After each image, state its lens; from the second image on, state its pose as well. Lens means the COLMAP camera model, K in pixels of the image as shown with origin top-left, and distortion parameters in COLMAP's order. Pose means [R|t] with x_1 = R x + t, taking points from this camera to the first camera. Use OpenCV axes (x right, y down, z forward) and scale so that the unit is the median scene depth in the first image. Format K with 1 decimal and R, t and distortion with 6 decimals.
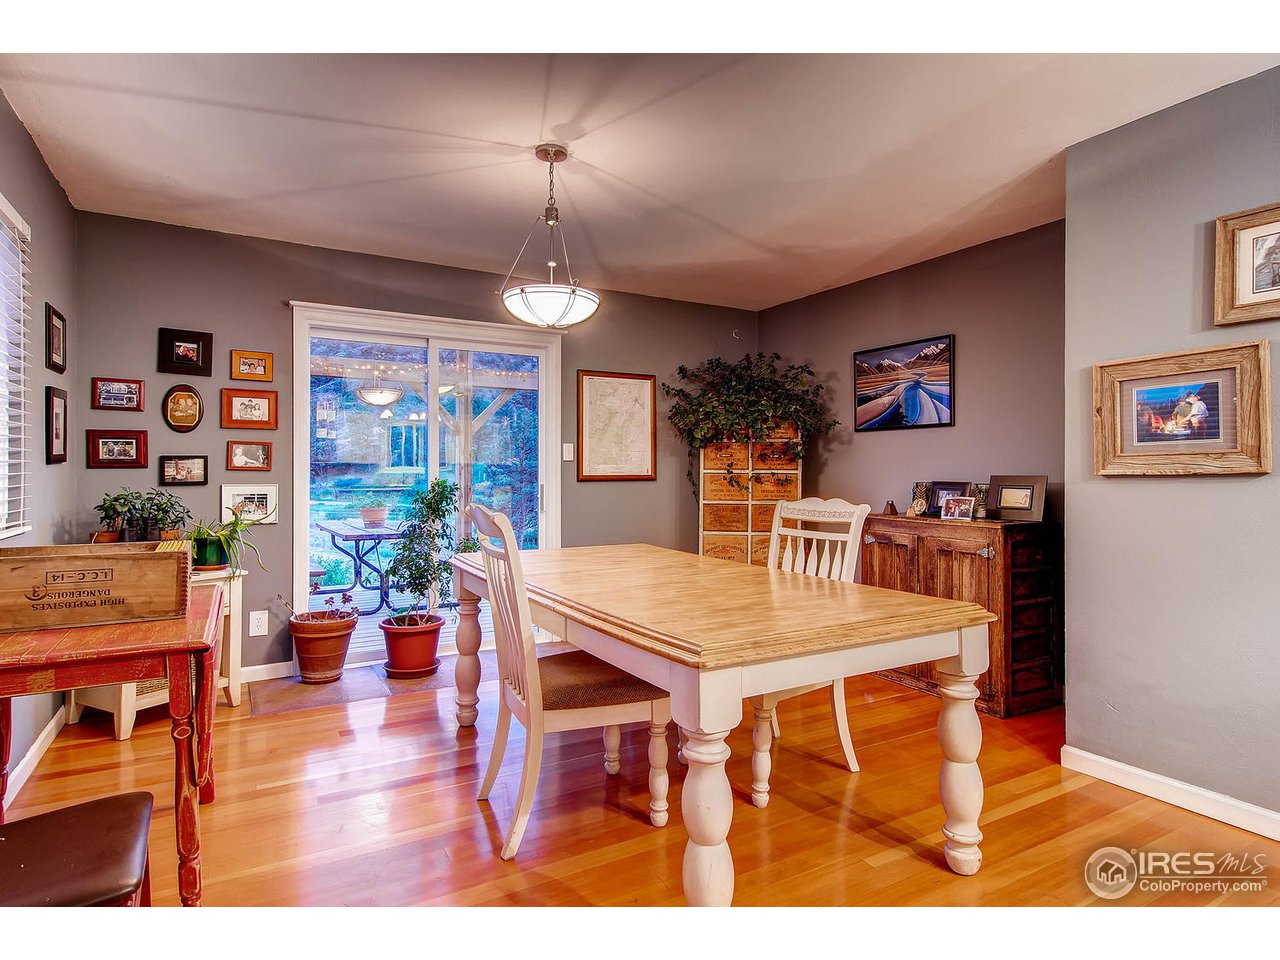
lens RADIAL K [[697.9, 0, 633.0], [0, 697.9, 476.0], [0, 0, 1]] dist [0.011993, -0.000514]
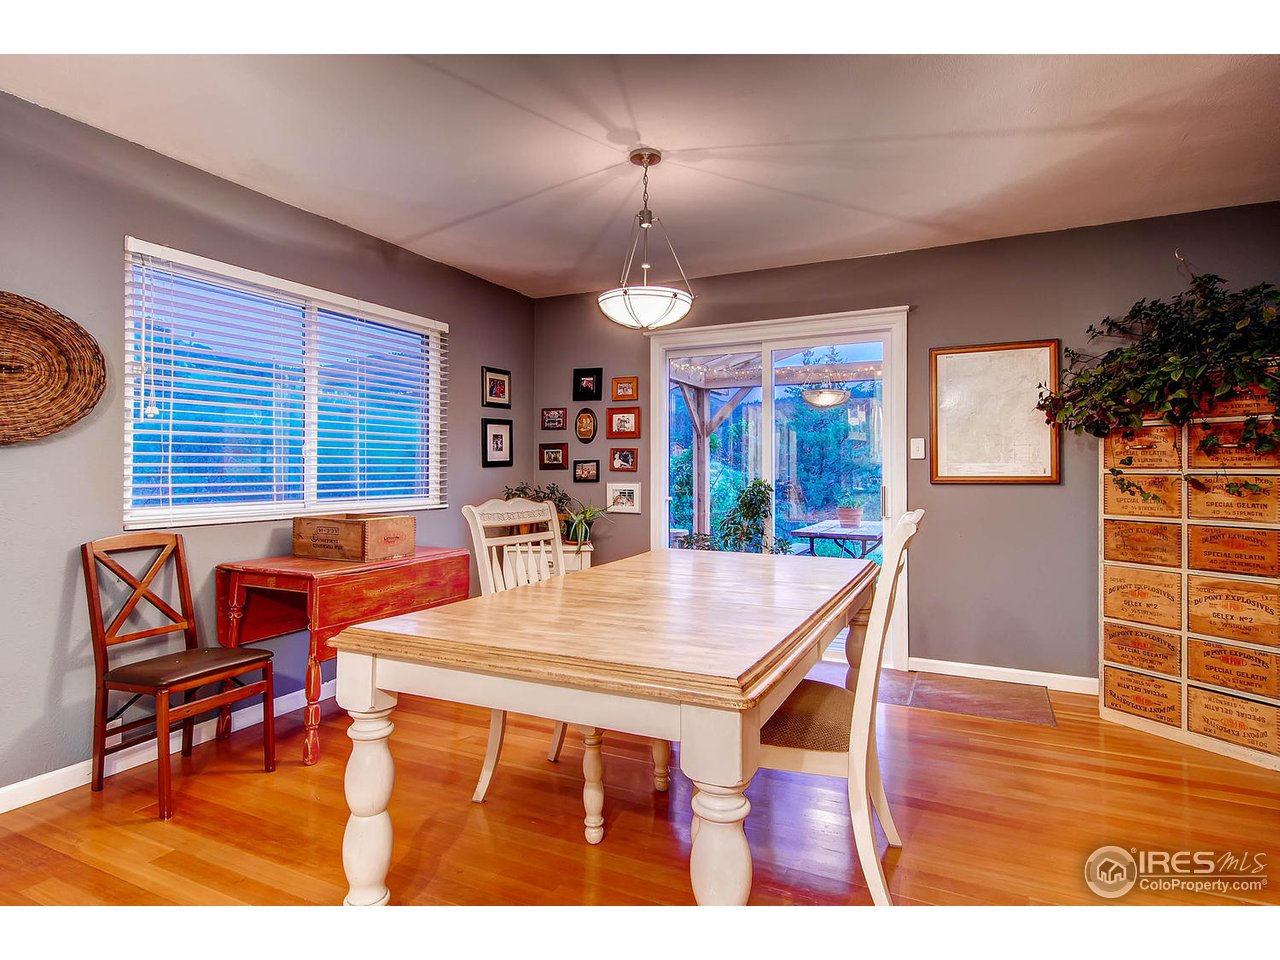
lens RADIAL K [[697.9, 0, 633.0], [0, 697.9, 476.0], [0, 0, 1]] dist [0.011993, -0.000514]
pose [[0.562812, 0.004387, -0.826573, 0.528425], [-0.005744, 0.999983, 0.001396, -0.000829], [0.826565, 0.003962, 0.562828, 0.310877]]
